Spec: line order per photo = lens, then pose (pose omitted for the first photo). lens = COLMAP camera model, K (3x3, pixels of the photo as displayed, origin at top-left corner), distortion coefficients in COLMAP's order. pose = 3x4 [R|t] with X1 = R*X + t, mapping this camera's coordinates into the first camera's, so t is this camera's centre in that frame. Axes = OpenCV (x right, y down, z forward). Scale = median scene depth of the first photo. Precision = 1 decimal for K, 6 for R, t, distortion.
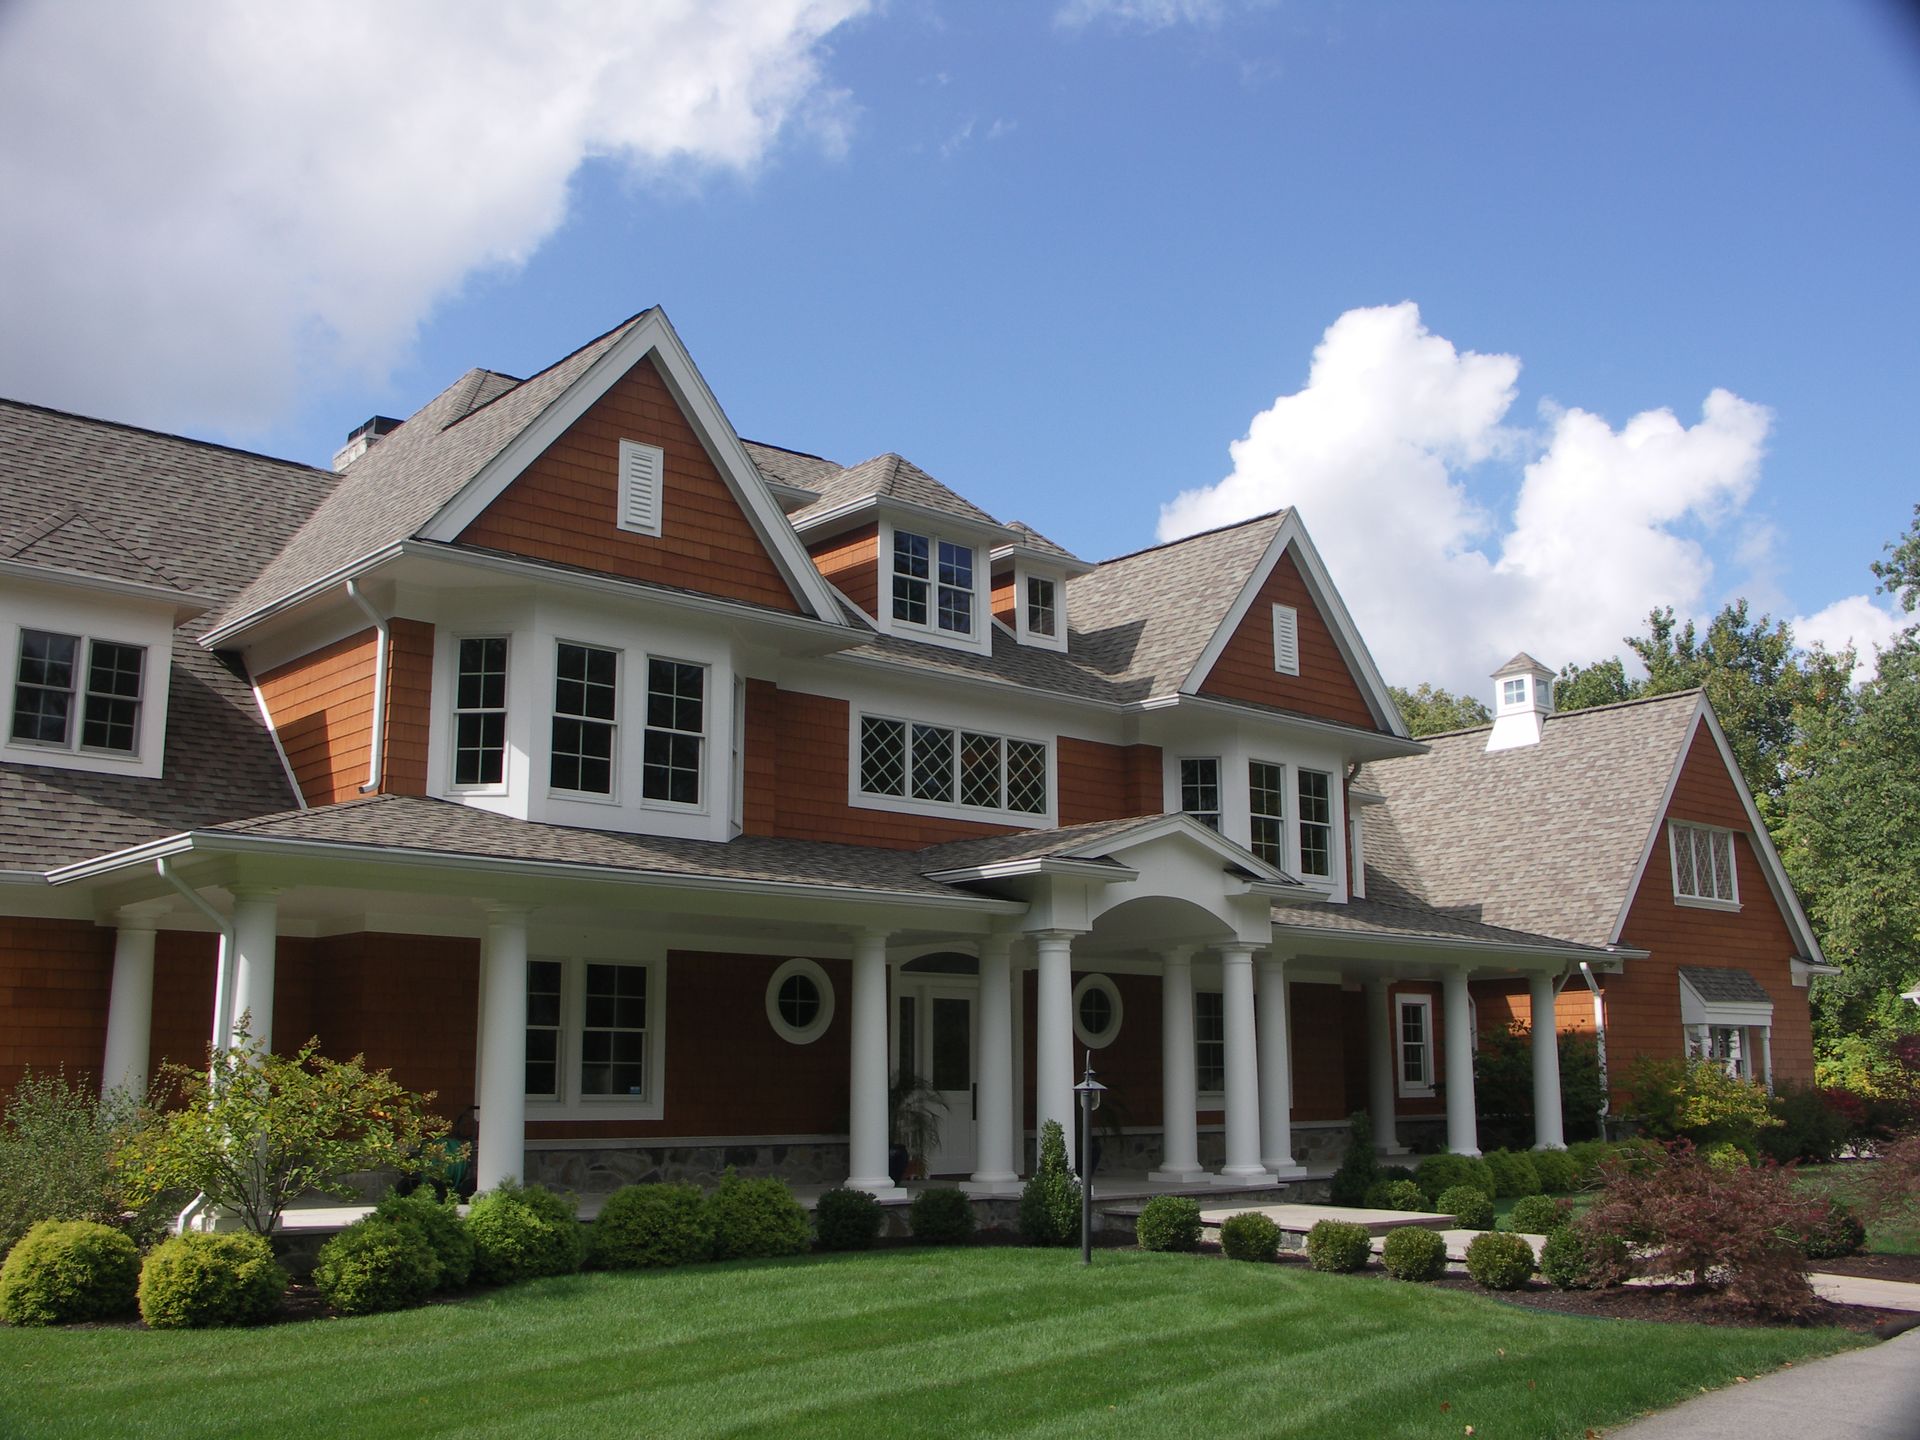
lens RADIAL K [[1895.3, 0, 960.0], [0, 1895.3, 720.0], [0, 0, 1]] dist [-0.120536, 0.200640]
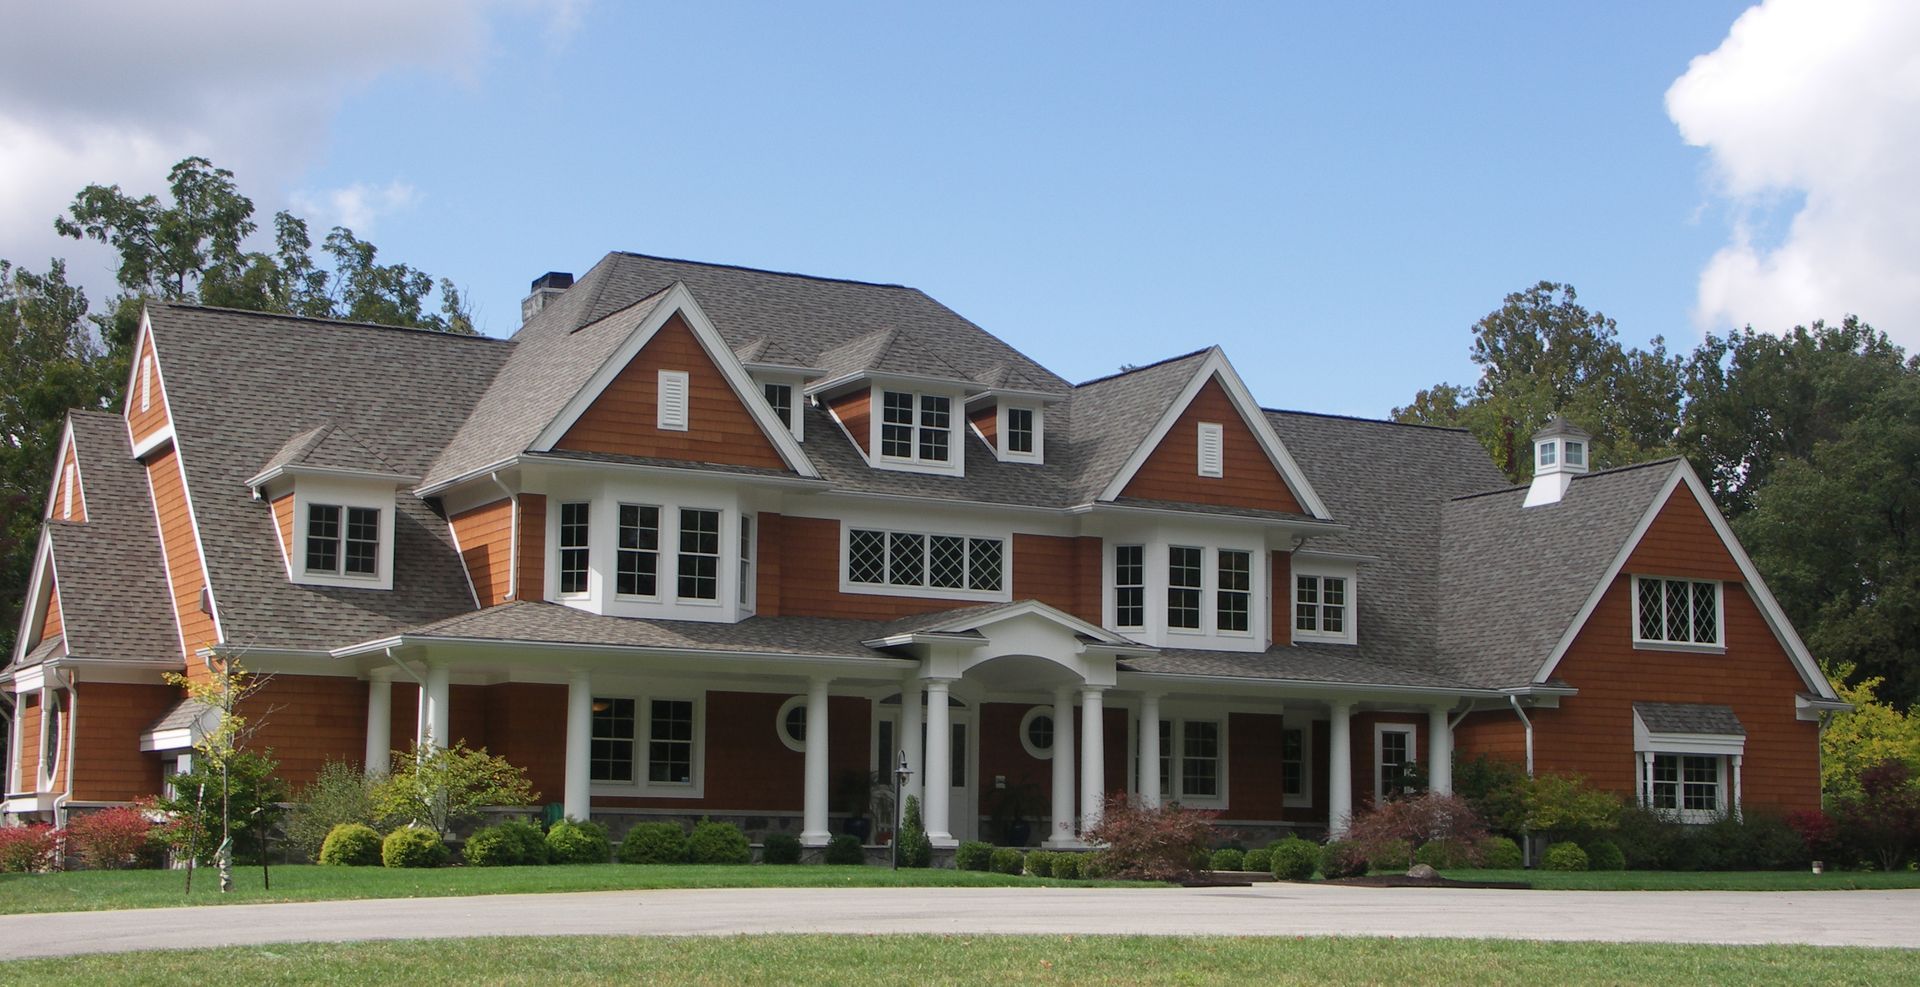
lens RADIAL K [[2769.8, 0, 961.2], [0, 2769.8, 556.5], [0, 0, 1]] dist [0.011158, 0.002393]
pose [[0.975695, -0.010949, -0.218860, 0.565496], [0.028567, 0.996583, 0.077496, -0.163785], [0.217263, -0.081864, 0.972674, -1.199197]]
